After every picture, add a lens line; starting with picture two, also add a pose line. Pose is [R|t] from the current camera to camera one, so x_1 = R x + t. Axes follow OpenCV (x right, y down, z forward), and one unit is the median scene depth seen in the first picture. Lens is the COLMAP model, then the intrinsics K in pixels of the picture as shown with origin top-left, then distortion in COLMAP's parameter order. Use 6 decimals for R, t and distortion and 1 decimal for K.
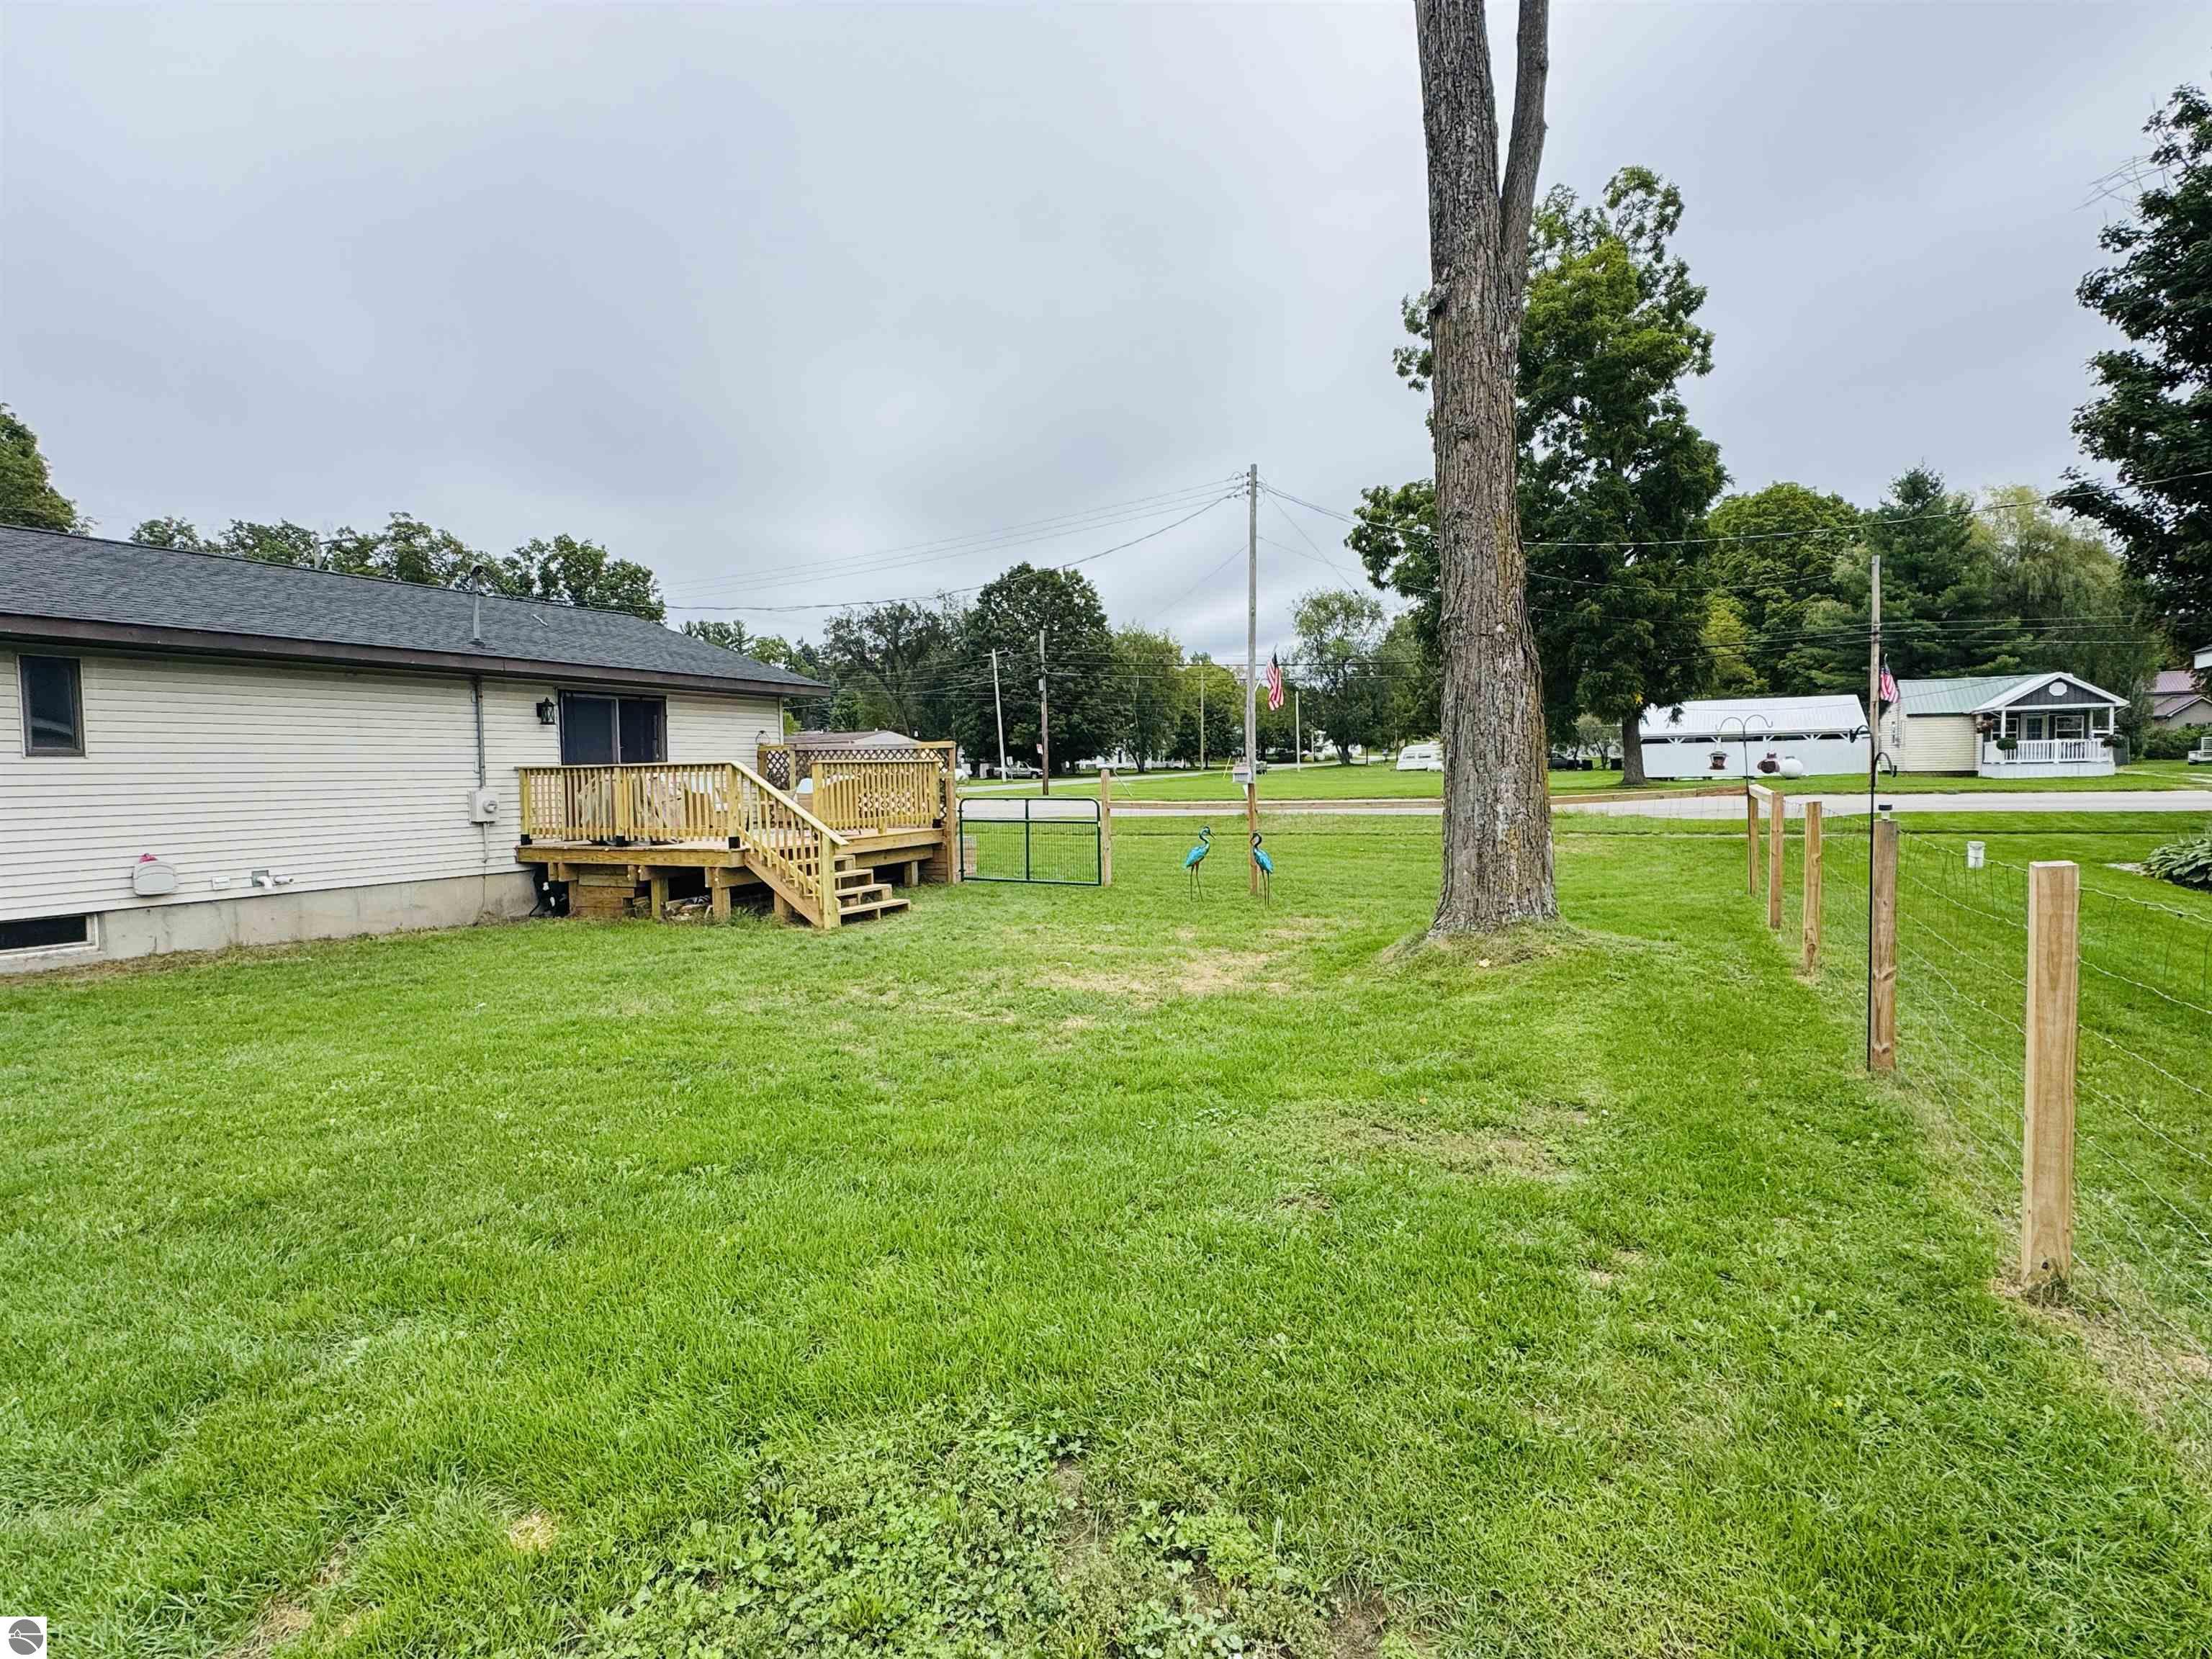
lens RADIAL K [[1110.6, 0, 1101.9], [0, 1110.6, 830.9], [0, 0, 1]] dist [-0.002584, 0.000455]
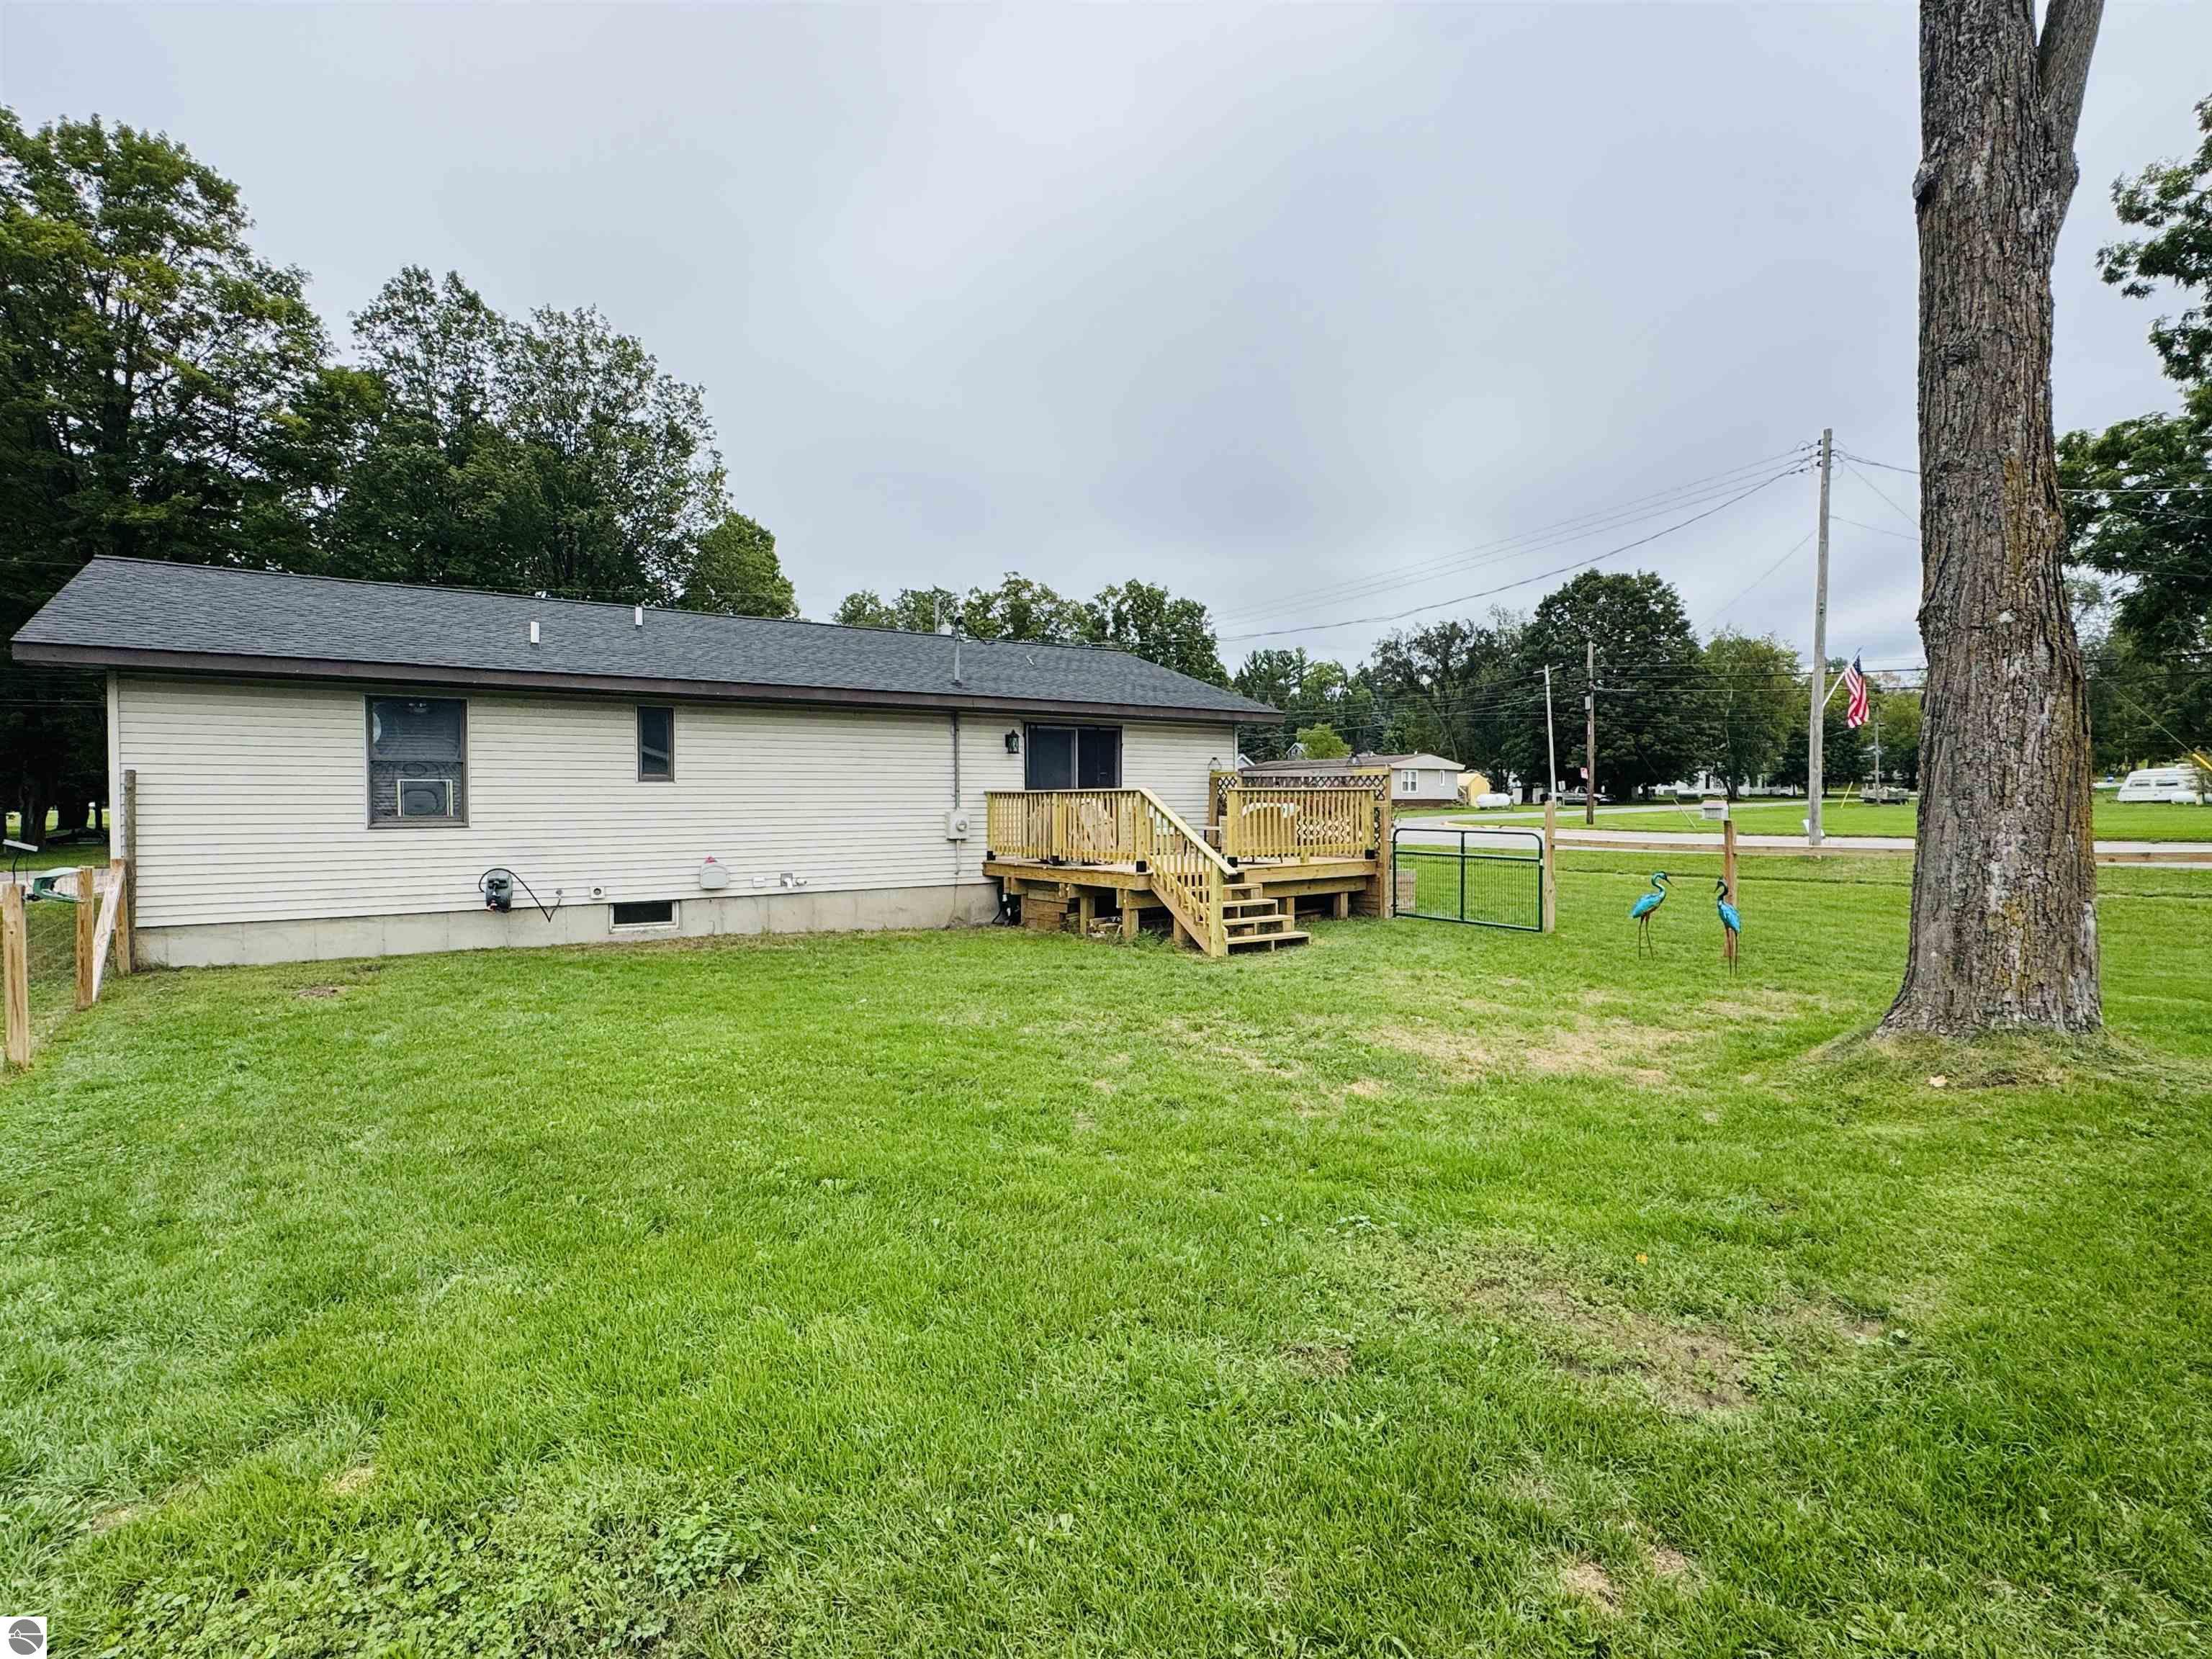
lens RADIAL K [[1110.6, 0, 1102.0], [0, 1110.6, 832.6], [0, 0, 1]] dist [-0.002584, 0.000455]
pose [[0.879263, 0.027879, -0.475520, 0.150147], [-0.036563, 0.999291, -0.009022, -0.012070], [0.474931, 0.025319, 0.879659, 0.074366]]
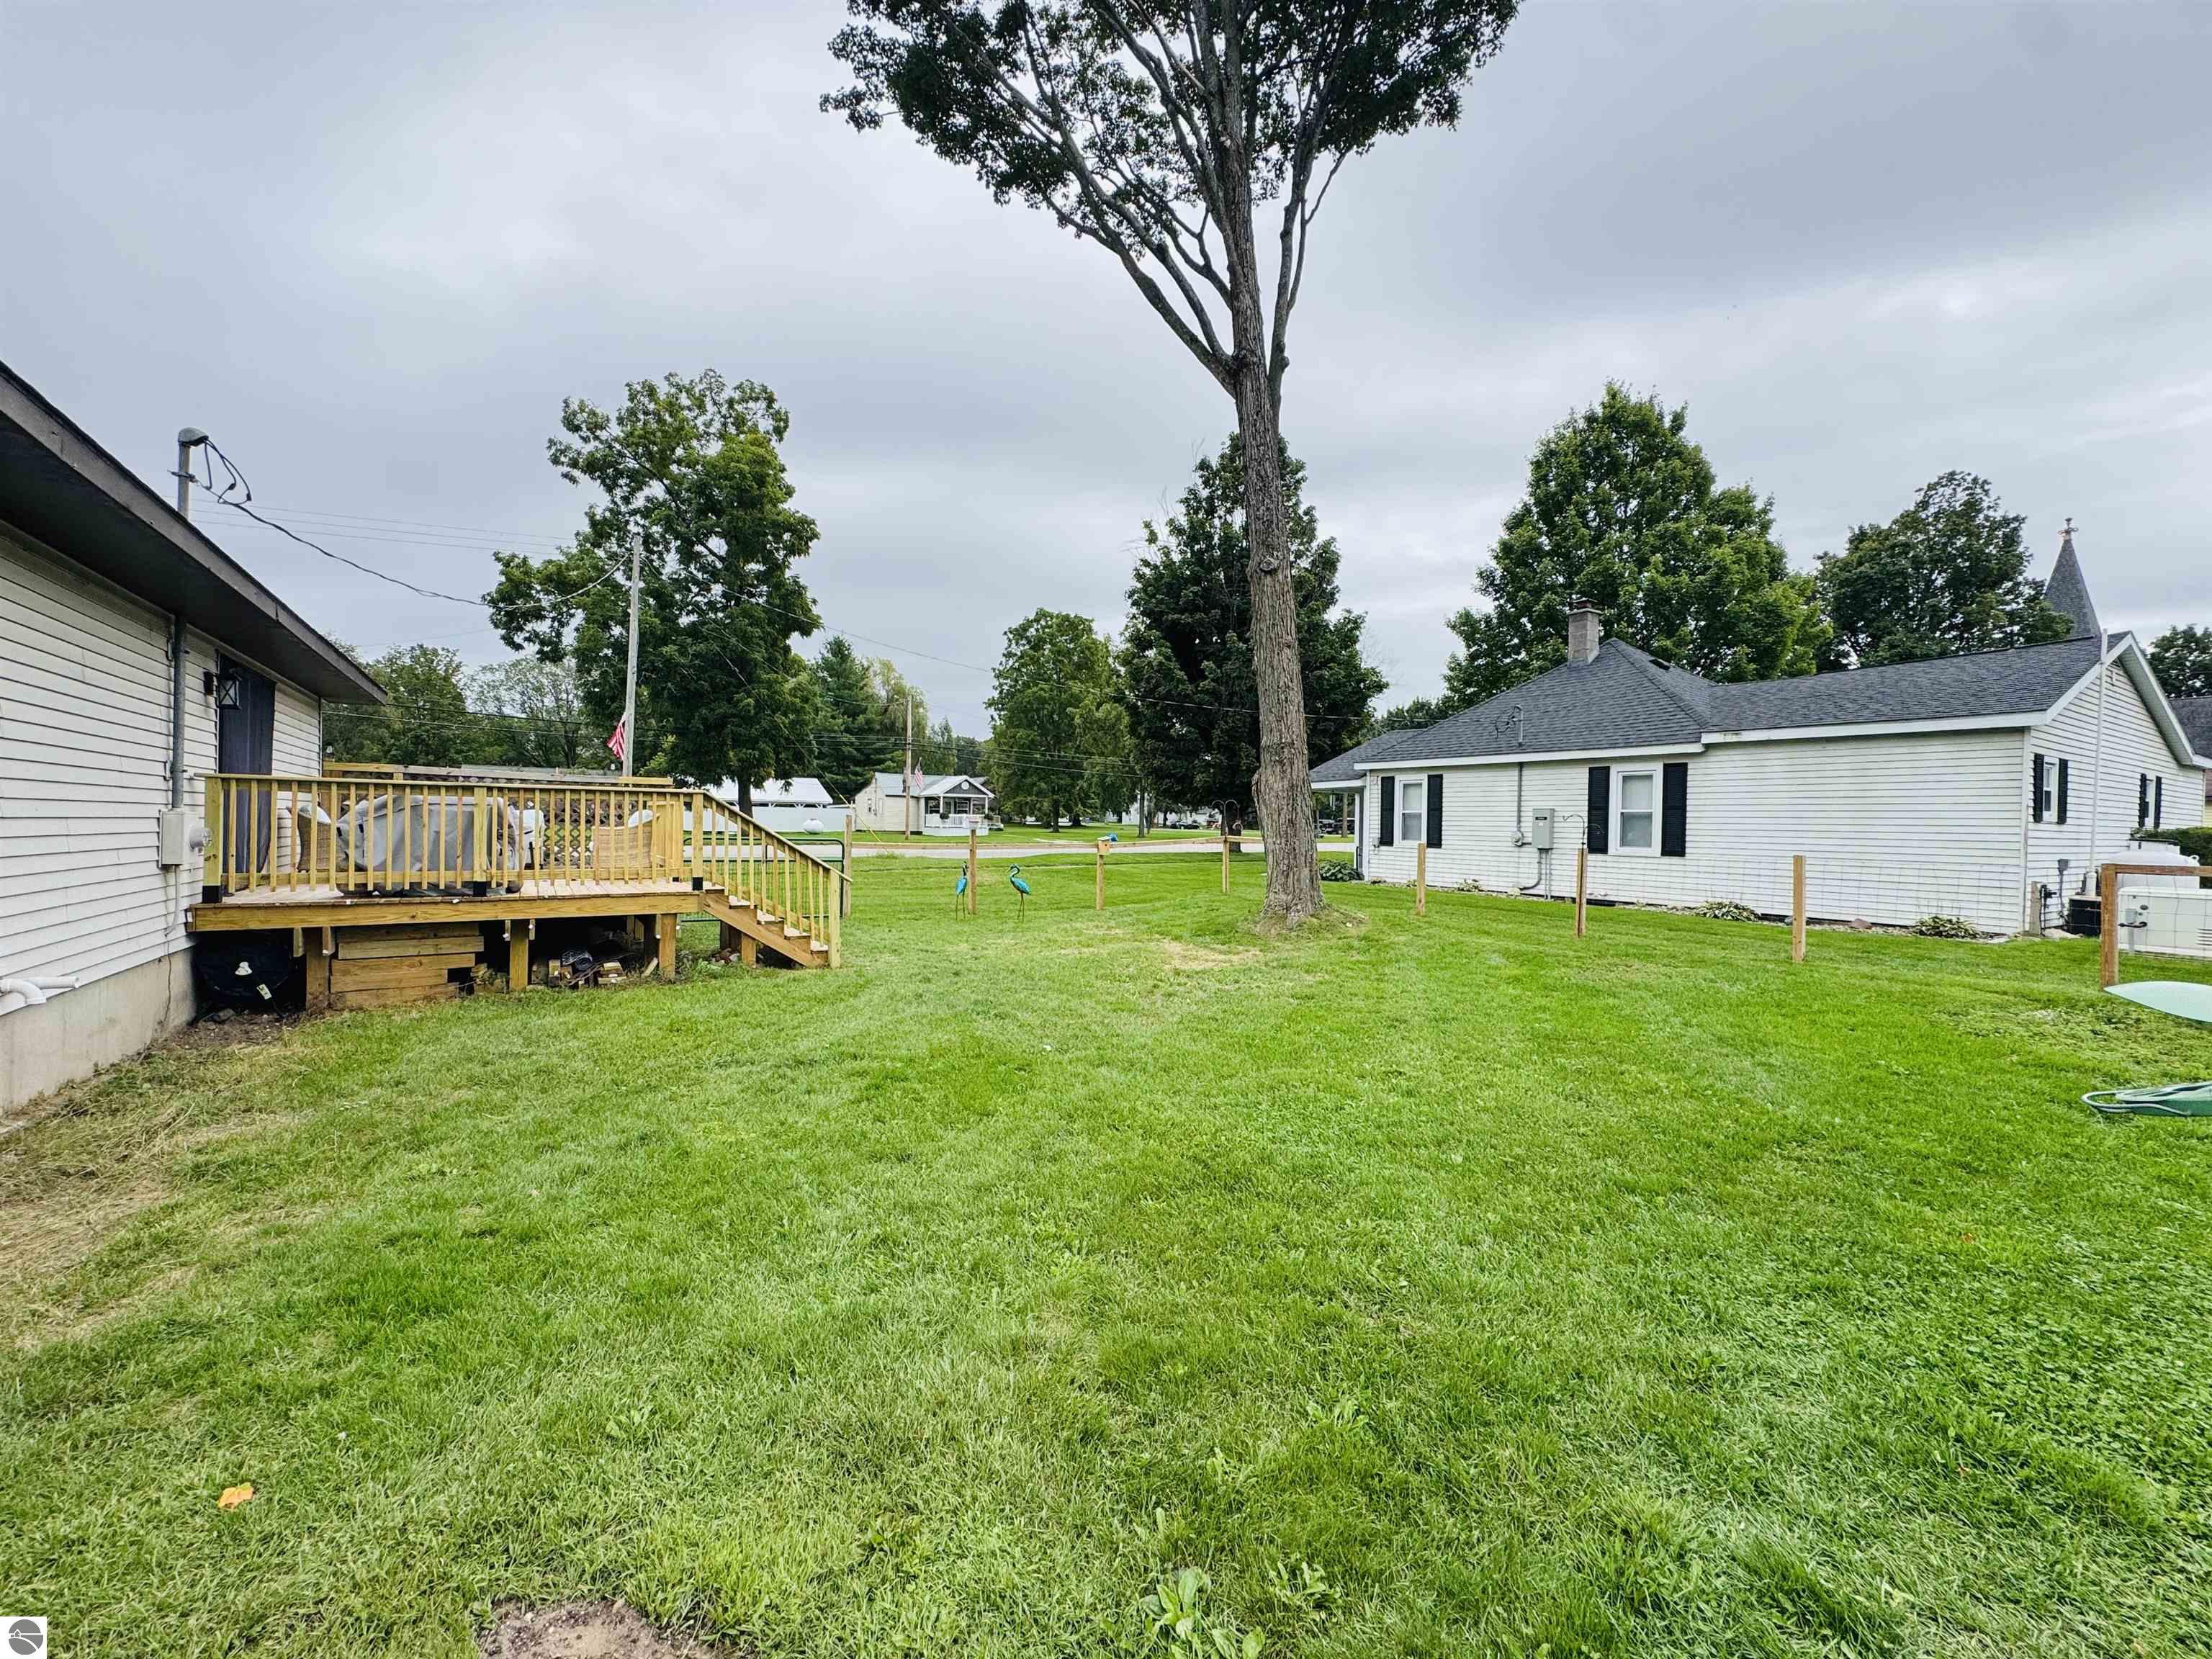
lens RADIAL K [[882.4, 0, 1106.2], [0, 882.4, 826.8], [0, 0, 1]] dist [-0.001907, 0.000341]
pose [[0.501229, 0.025015, 0.864953, -0.883803], [0.022070, 0.998887, -0.041678, 0.002429], [-0.865033, 0.039979, 0.500119, 0.425227]]
